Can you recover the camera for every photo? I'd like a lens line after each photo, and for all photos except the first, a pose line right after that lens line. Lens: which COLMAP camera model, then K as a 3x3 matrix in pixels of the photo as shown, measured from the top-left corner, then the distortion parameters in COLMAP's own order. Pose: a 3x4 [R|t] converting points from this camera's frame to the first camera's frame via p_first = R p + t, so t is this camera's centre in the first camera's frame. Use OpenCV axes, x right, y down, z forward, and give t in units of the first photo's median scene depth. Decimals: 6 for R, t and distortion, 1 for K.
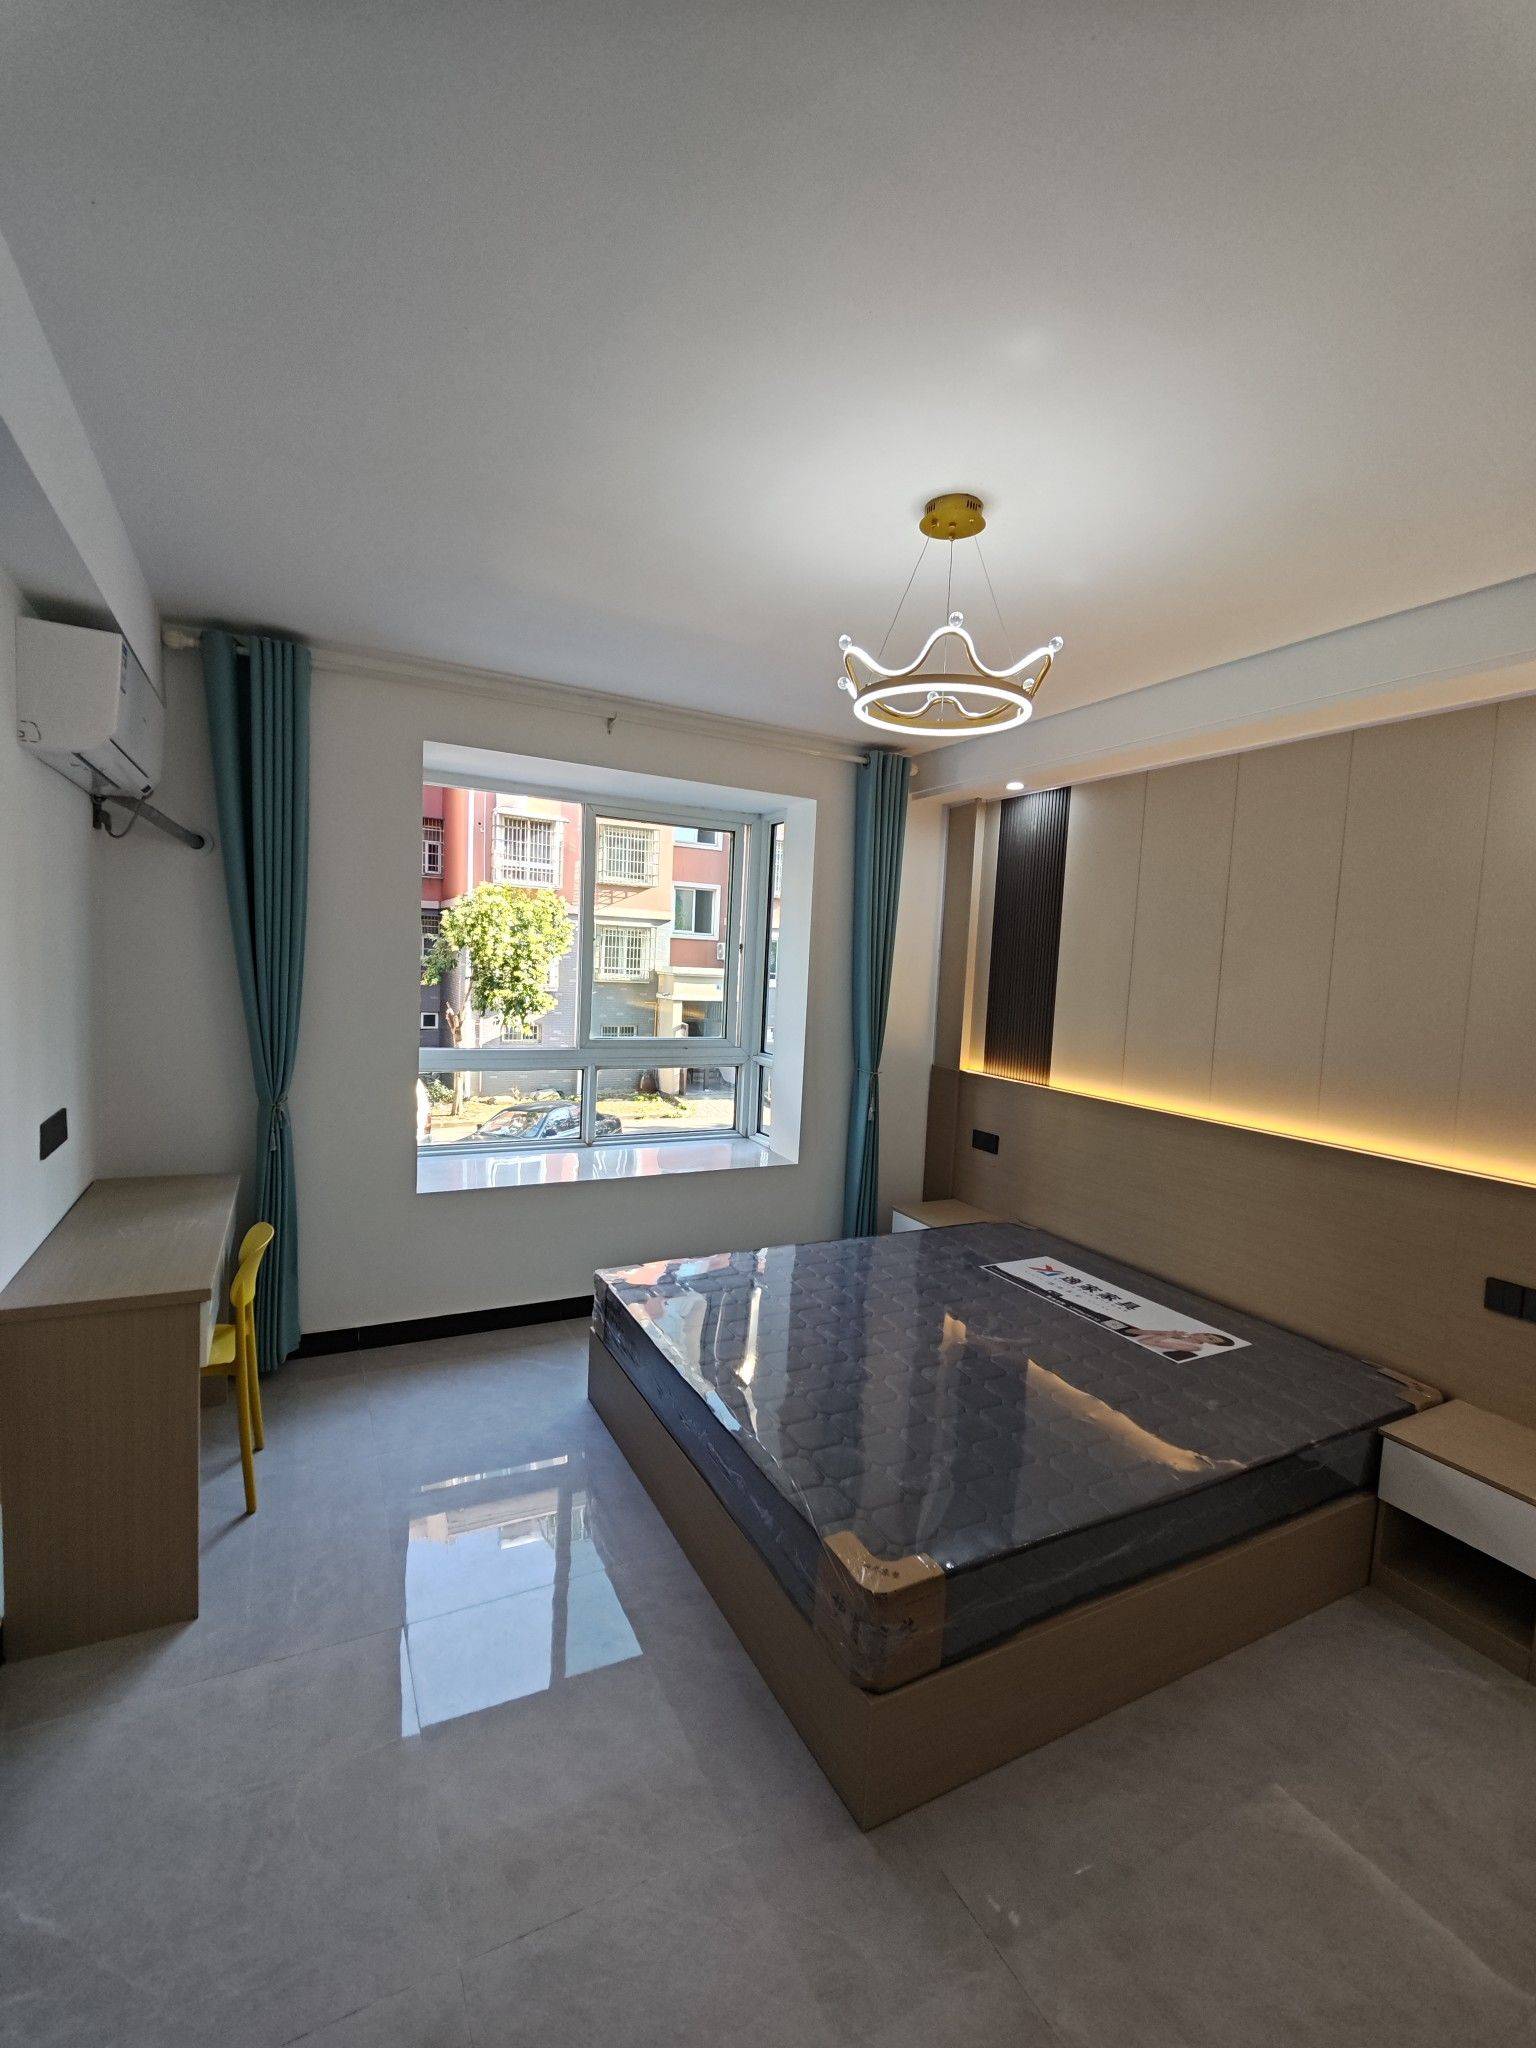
lens RADIAL K [[887.3, 0, 768.7], [0, 887.3, 1027.3], [0, 0, 1]] dist [0.000903, -0.000327]
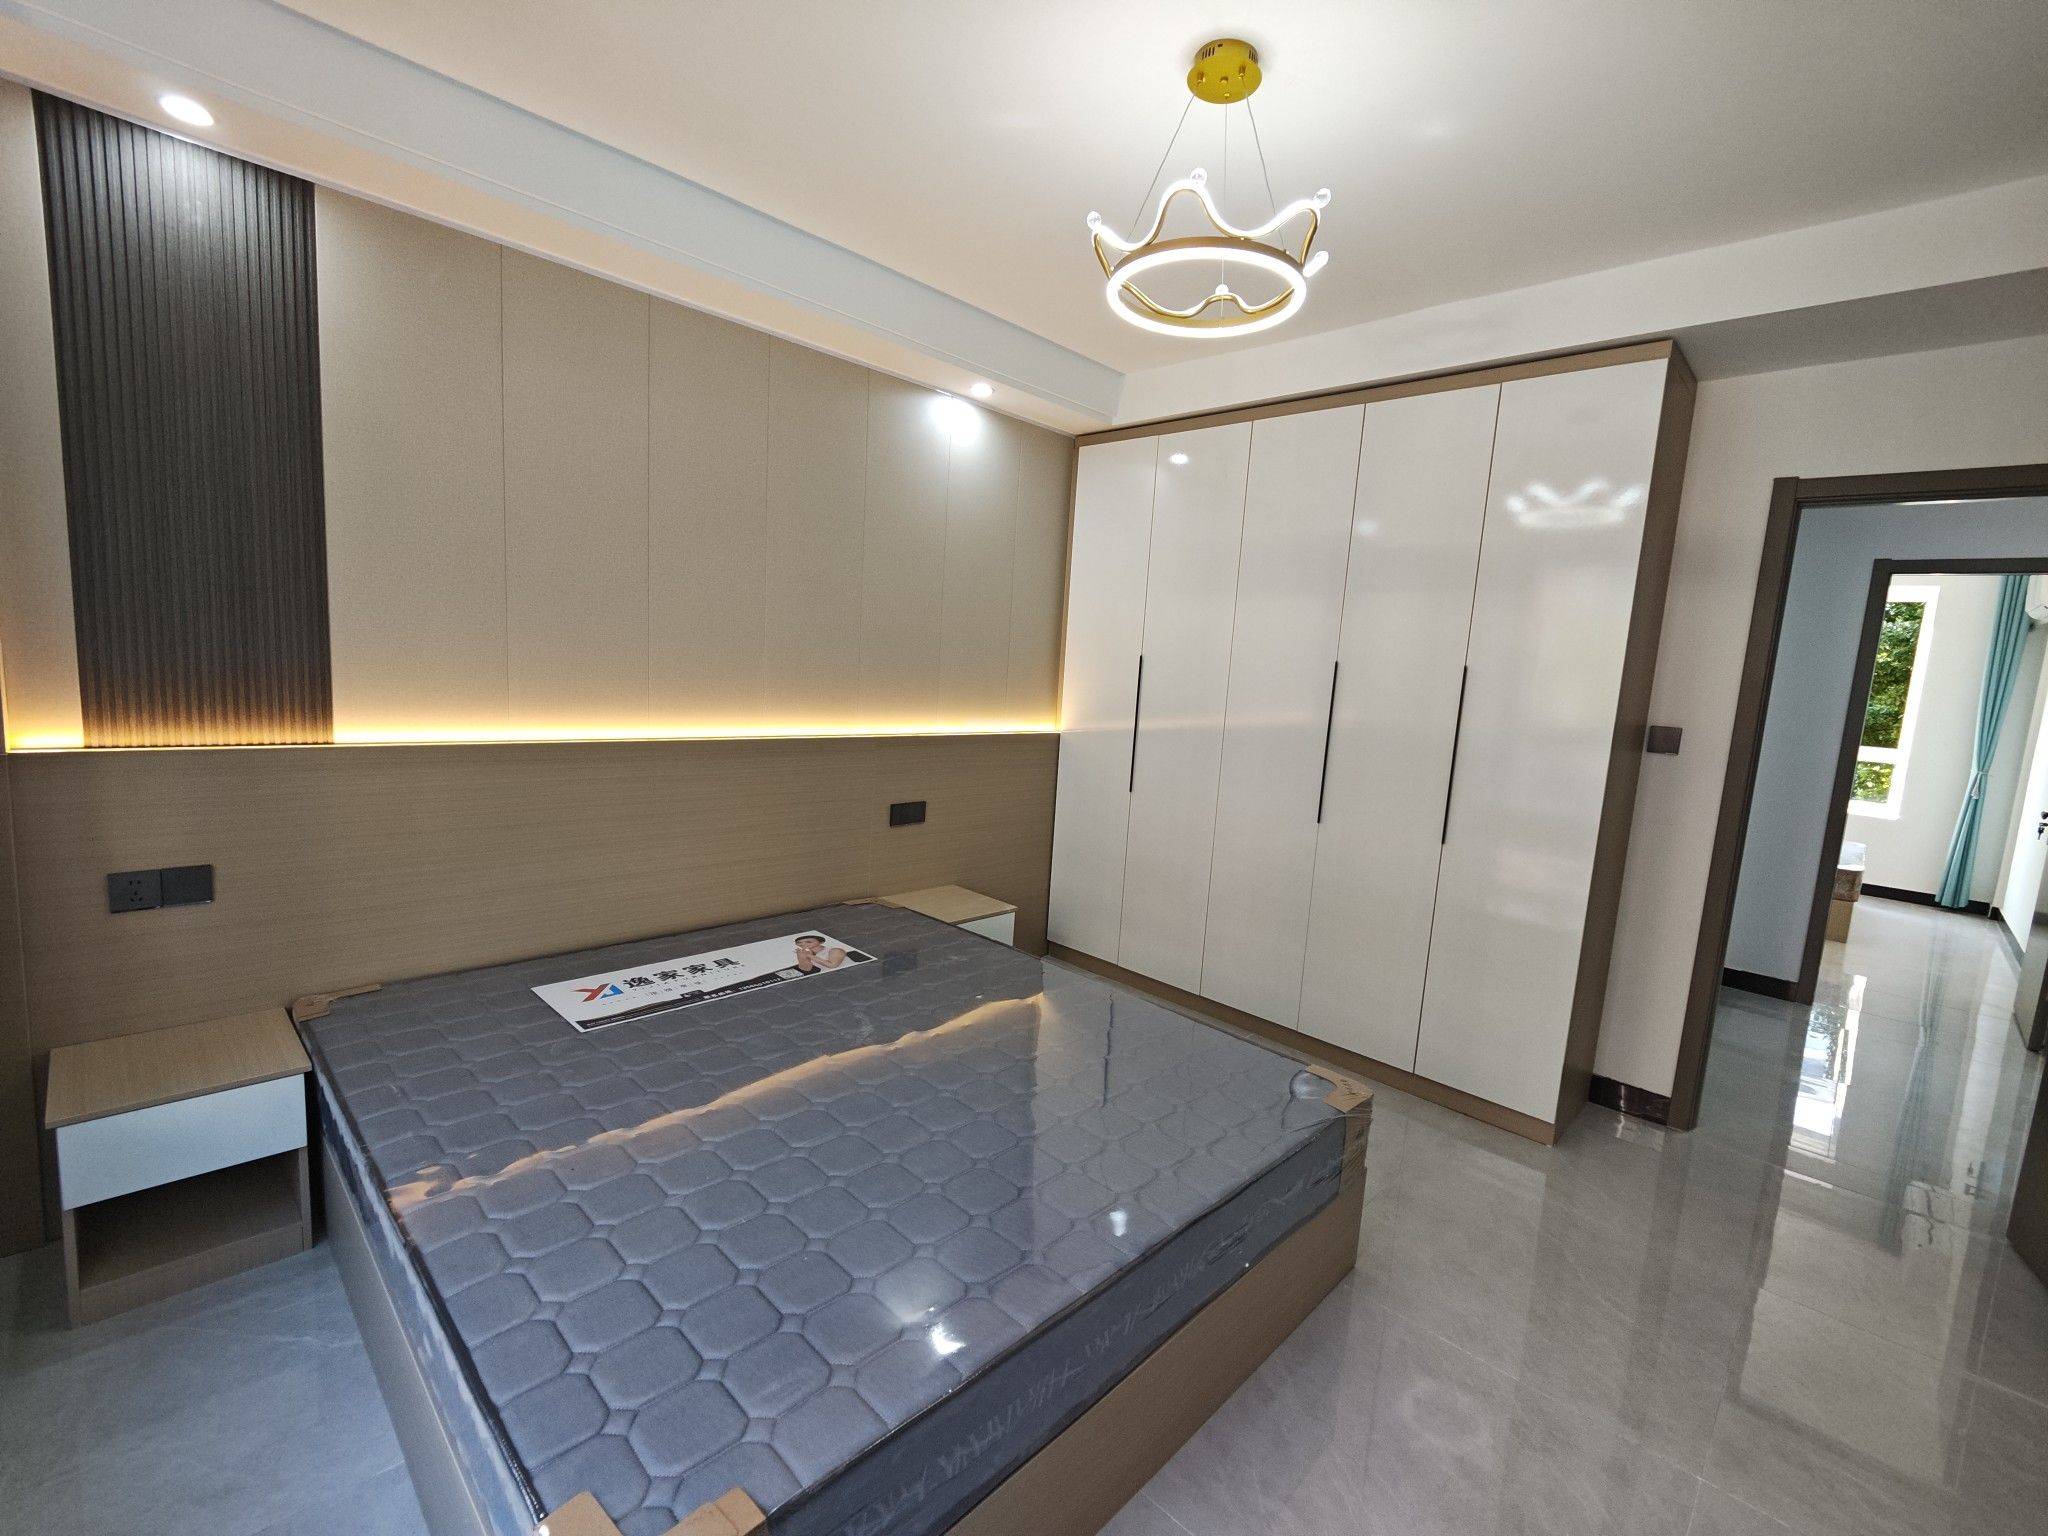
lens RADIAL K [[887.3, 0, 1027.0], [0, 887.3, 768.4], [0, 0, 1]] dist [0.000903, -0.000327]
pose [[-0.310058, -0.185063, 0.932532, -0.443773], [-0.007633, 0.981325, 0.192208, -0.037619], [-0.950687, 0.052477, -0.305681, 0.961998]]
